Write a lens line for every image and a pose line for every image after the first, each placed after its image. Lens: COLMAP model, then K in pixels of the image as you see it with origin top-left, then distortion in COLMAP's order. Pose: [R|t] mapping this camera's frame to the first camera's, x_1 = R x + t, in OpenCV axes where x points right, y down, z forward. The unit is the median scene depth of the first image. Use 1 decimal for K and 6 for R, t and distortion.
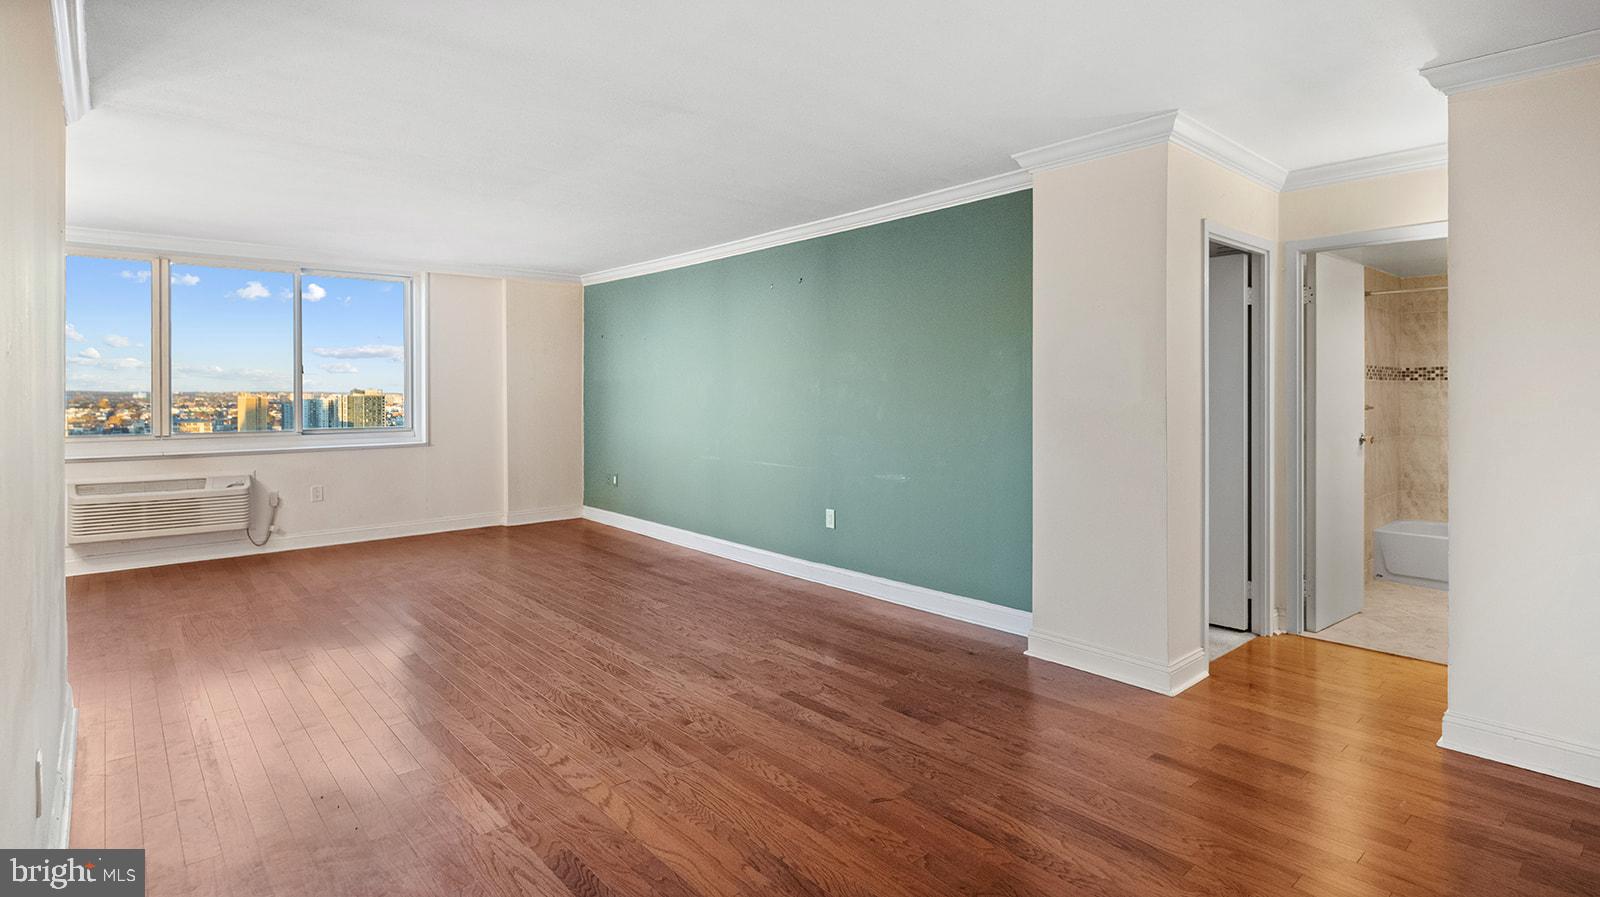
lens RADIAL K [[787.6, 0, 802.9], [0, 787.6, 452.7], [0, 0, 1]] dist [-0.000561, 0.000508]
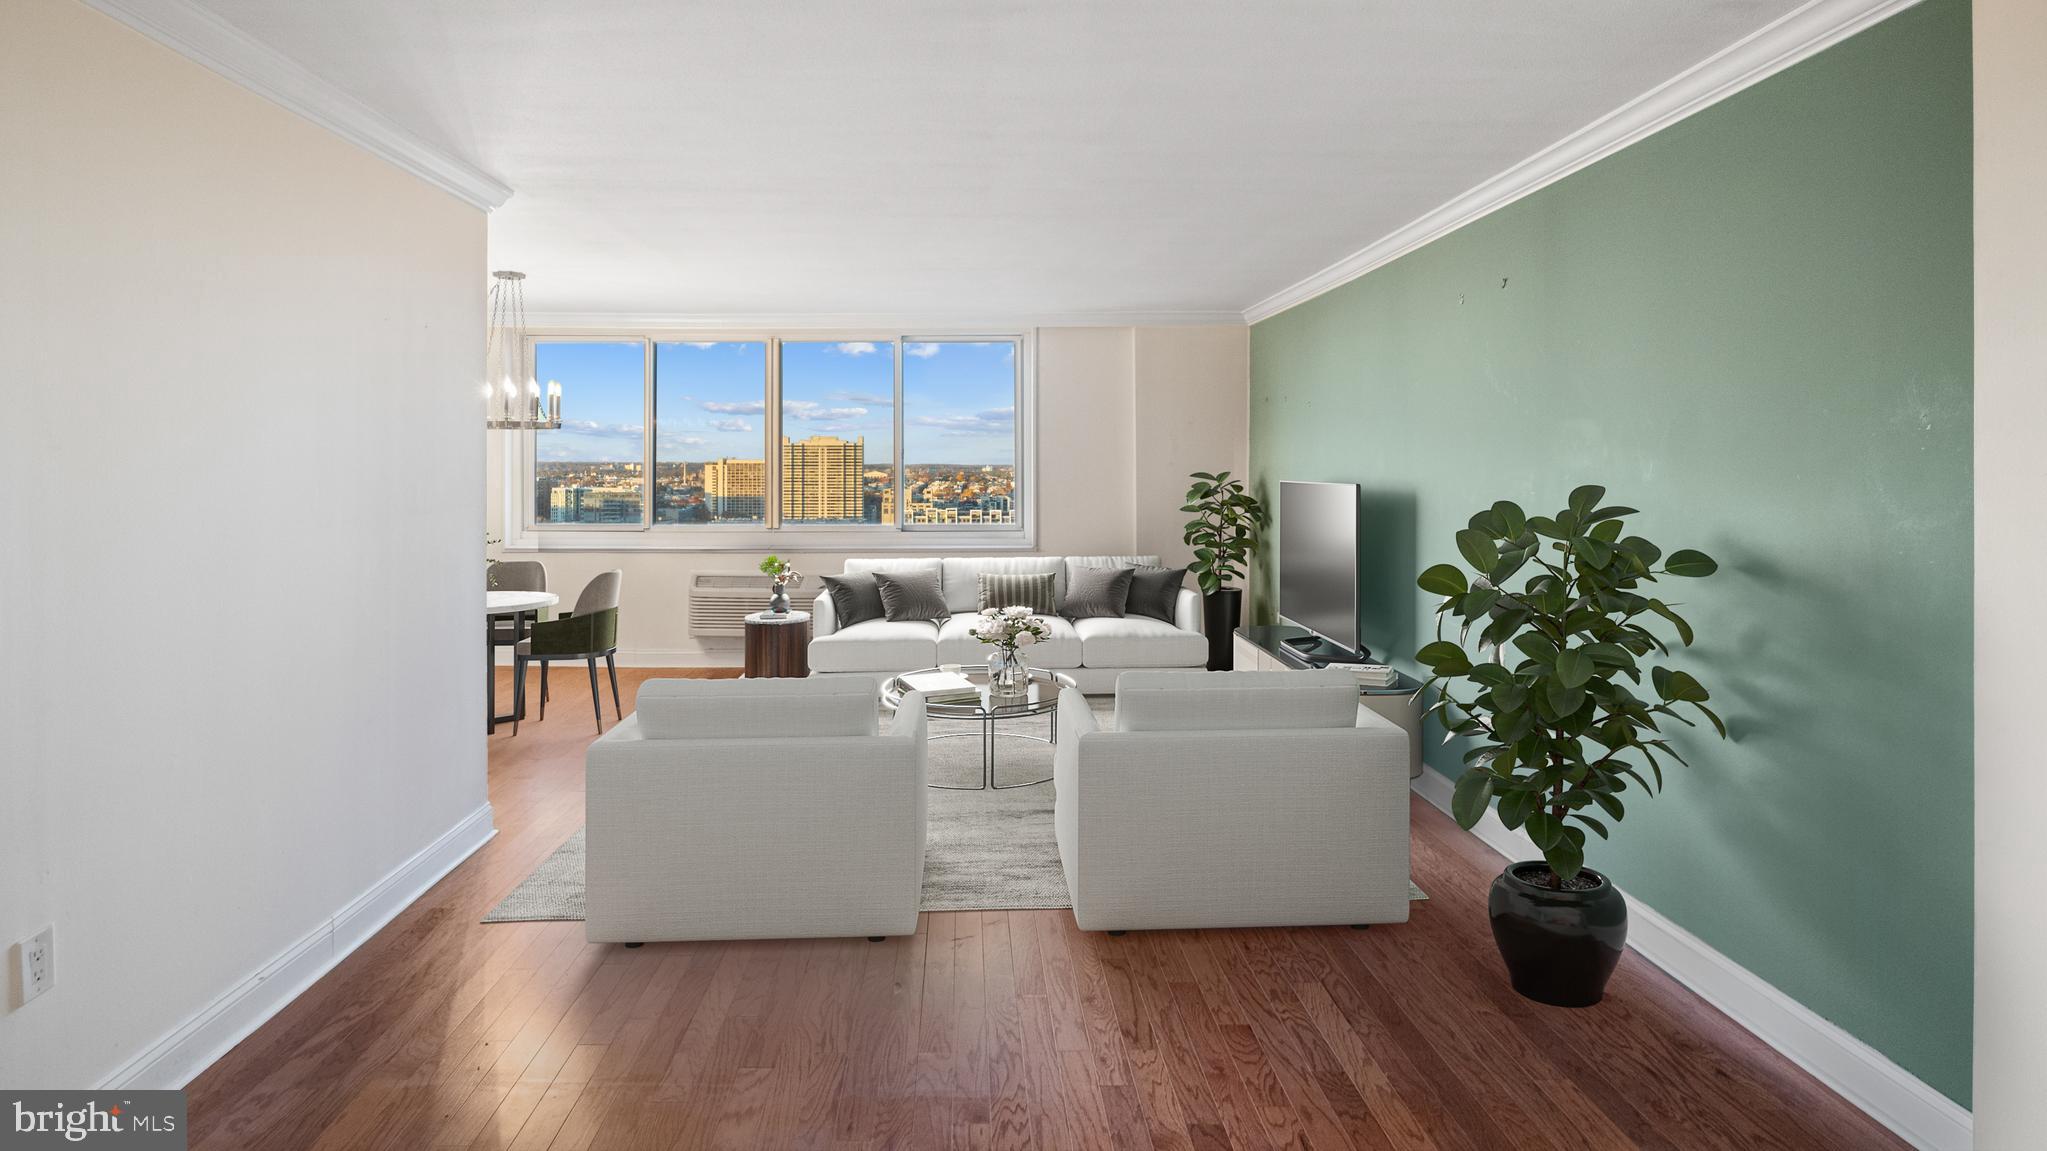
lens RADIAL K [[1007.6, 0, 1021.2], [0, 1007.6, 569.4], [0, 0, 1]] dist [-0.000561, 0.000508]
pose [[0.754805, 0.072197, -0.651964, 0.178243], [-0.054012, 0.997390, 0.047918, -0.044231], [0.653722, -0.000955, 0.756734, 0.281472]]
